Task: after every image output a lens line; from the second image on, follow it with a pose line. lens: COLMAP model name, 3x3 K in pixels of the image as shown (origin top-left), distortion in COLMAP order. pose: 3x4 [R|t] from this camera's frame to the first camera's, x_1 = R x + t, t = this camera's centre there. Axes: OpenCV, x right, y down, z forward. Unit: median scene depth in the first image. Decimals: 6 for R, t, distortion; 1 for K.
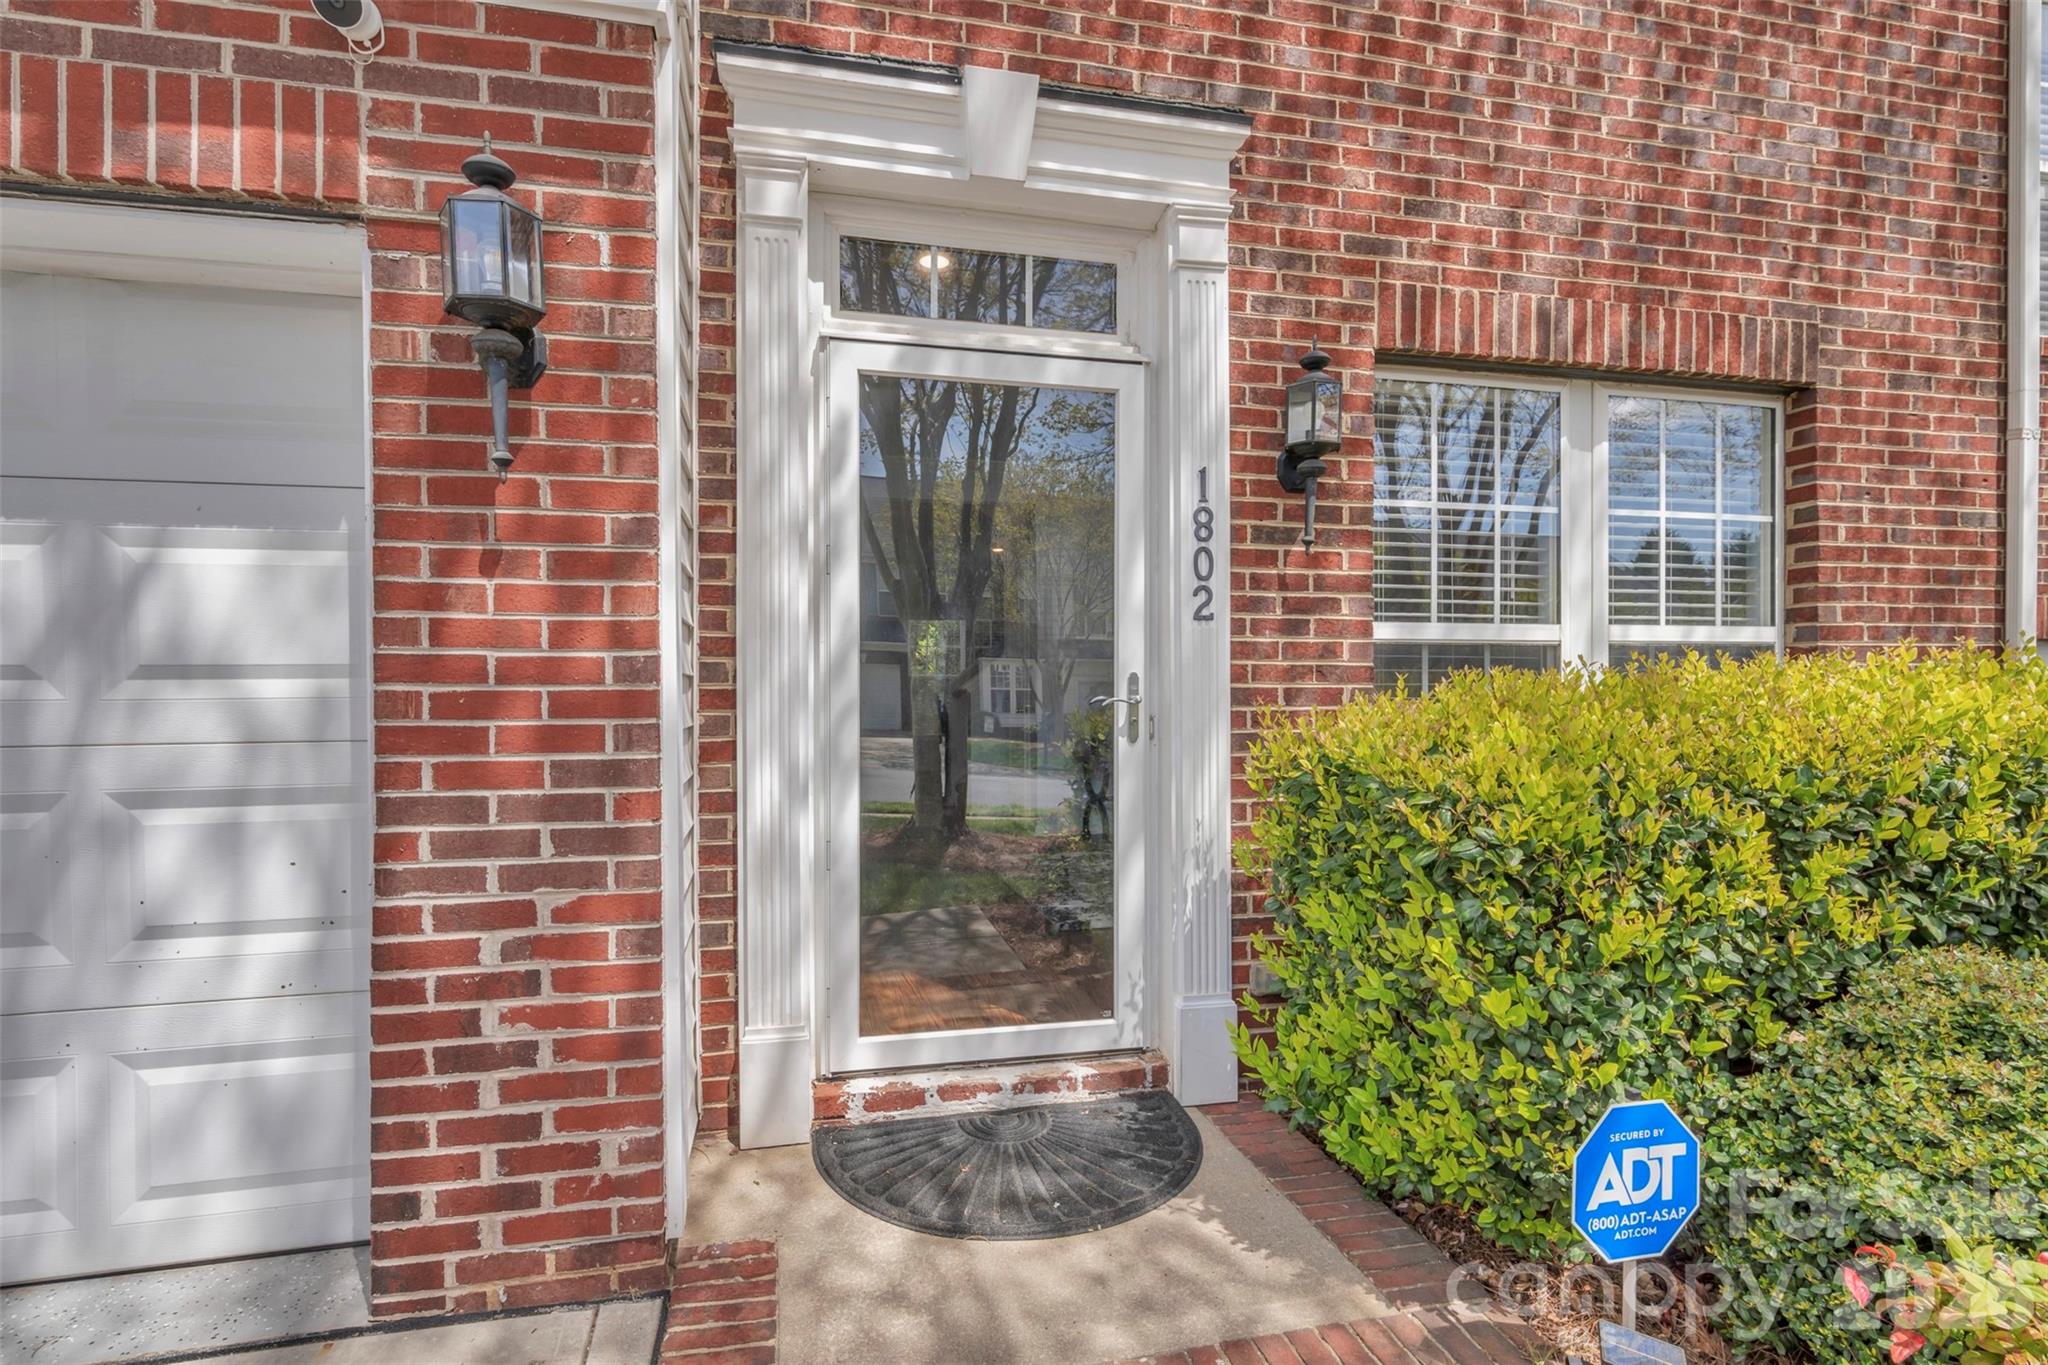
lens RADIAL K [[995.1, 0, 1023.9], [0, 995.1, 719.5], [0, 0, 1]] dist [-0.002133, -0.000664]
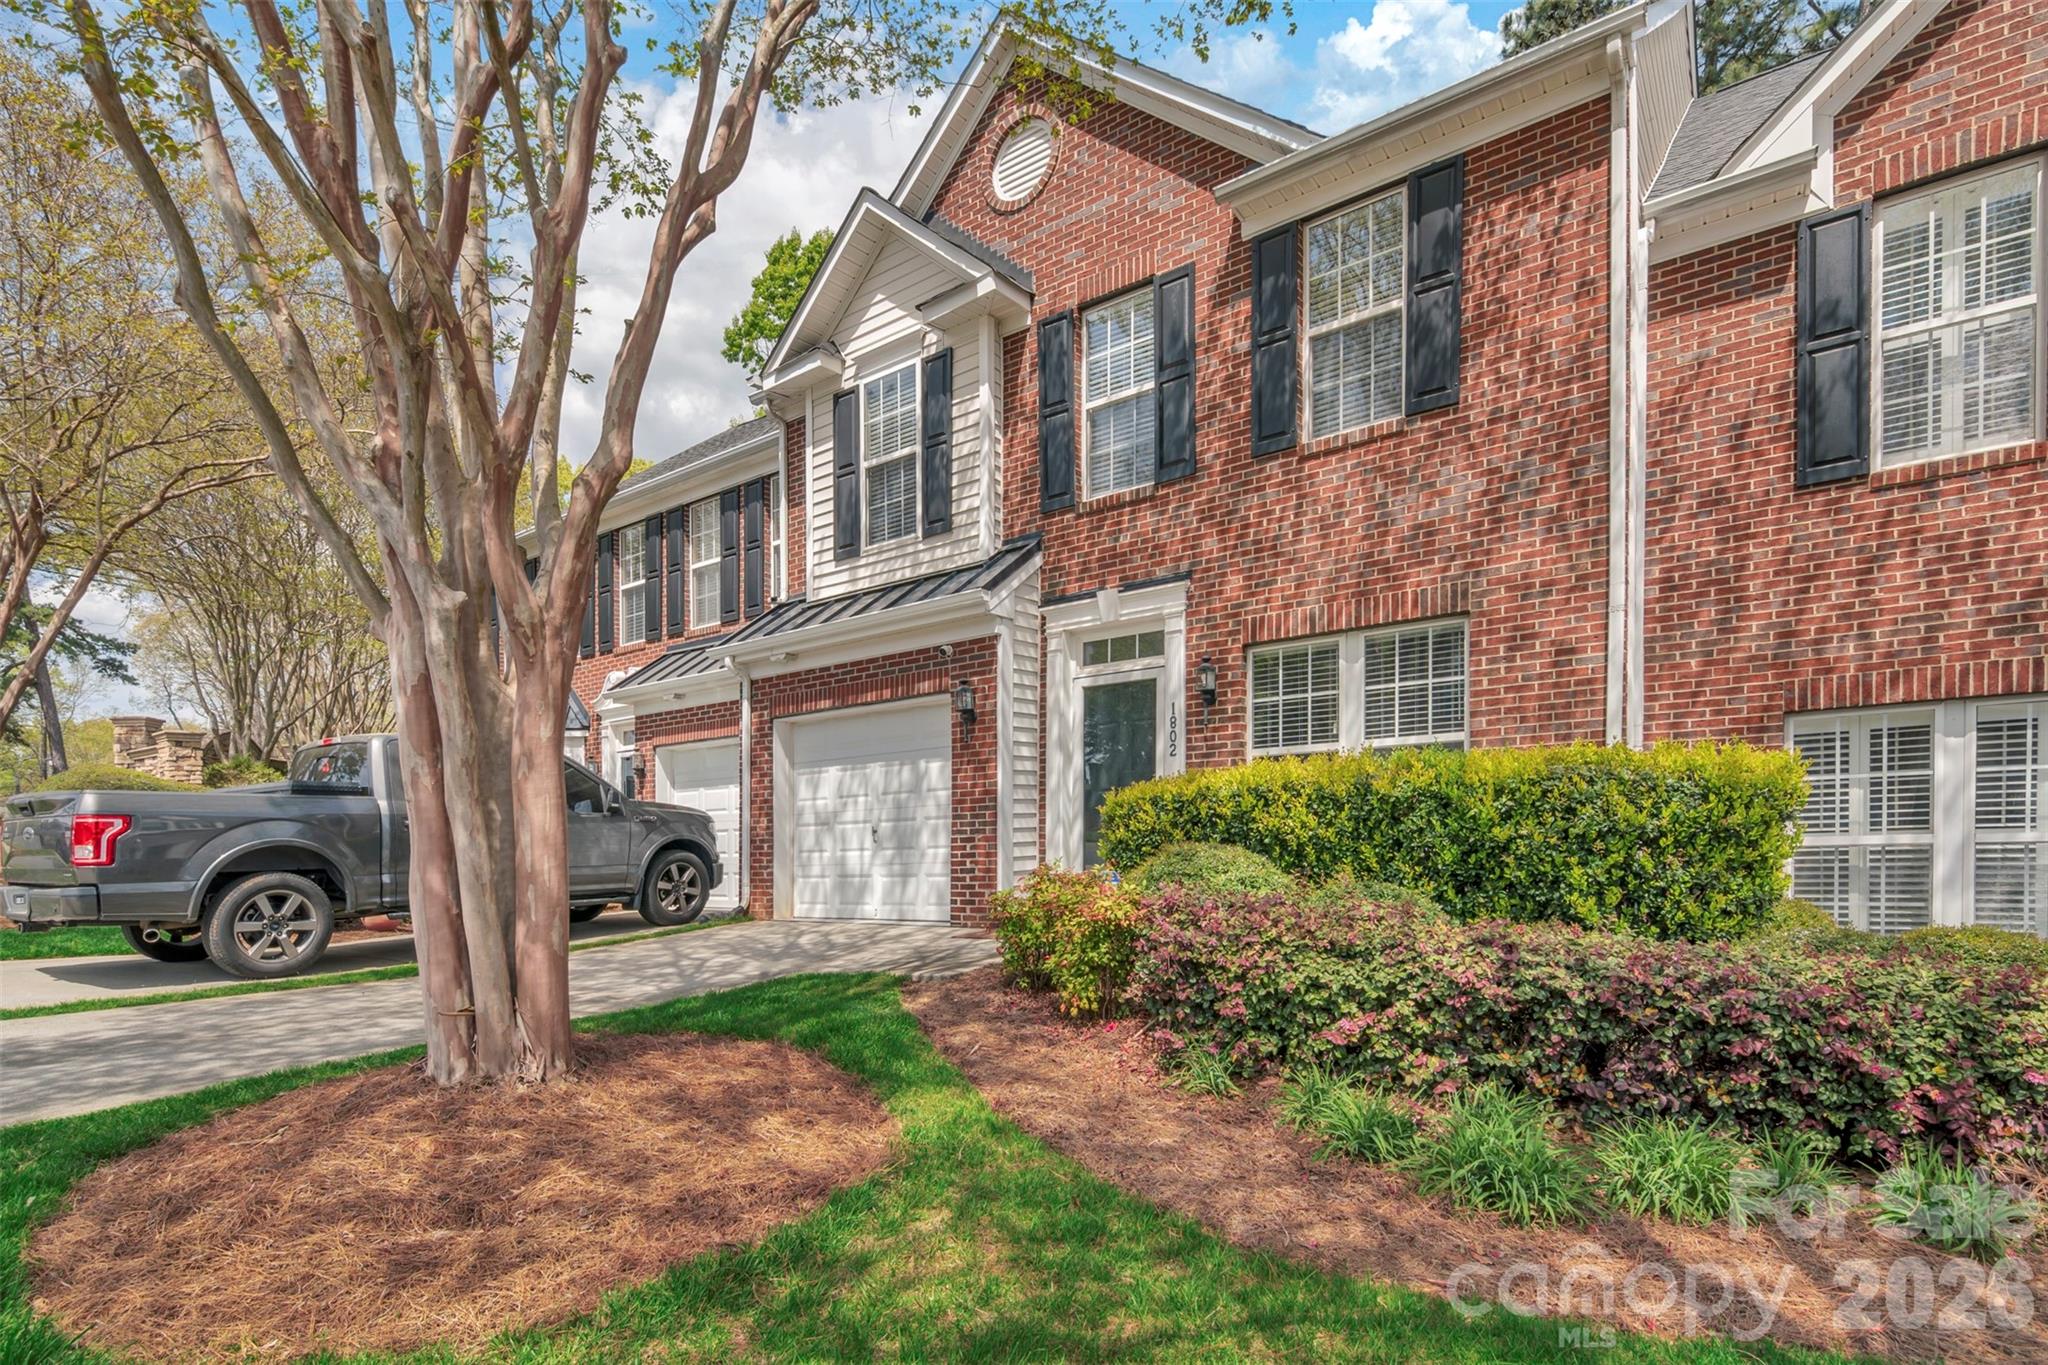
lens RADIAL K [[998.6, 0, 1014.2], [0, 998.6, 688.7], [0, 0, 1]] dist [-0.000233, 0.000207]
pose [[0.640080, -0.121297, -0.758673, 2.008260], [0.021028, 0.989855, -0.140518, 0.099445], [0.768020, 0.073989, 0.636137, -1.149253]]
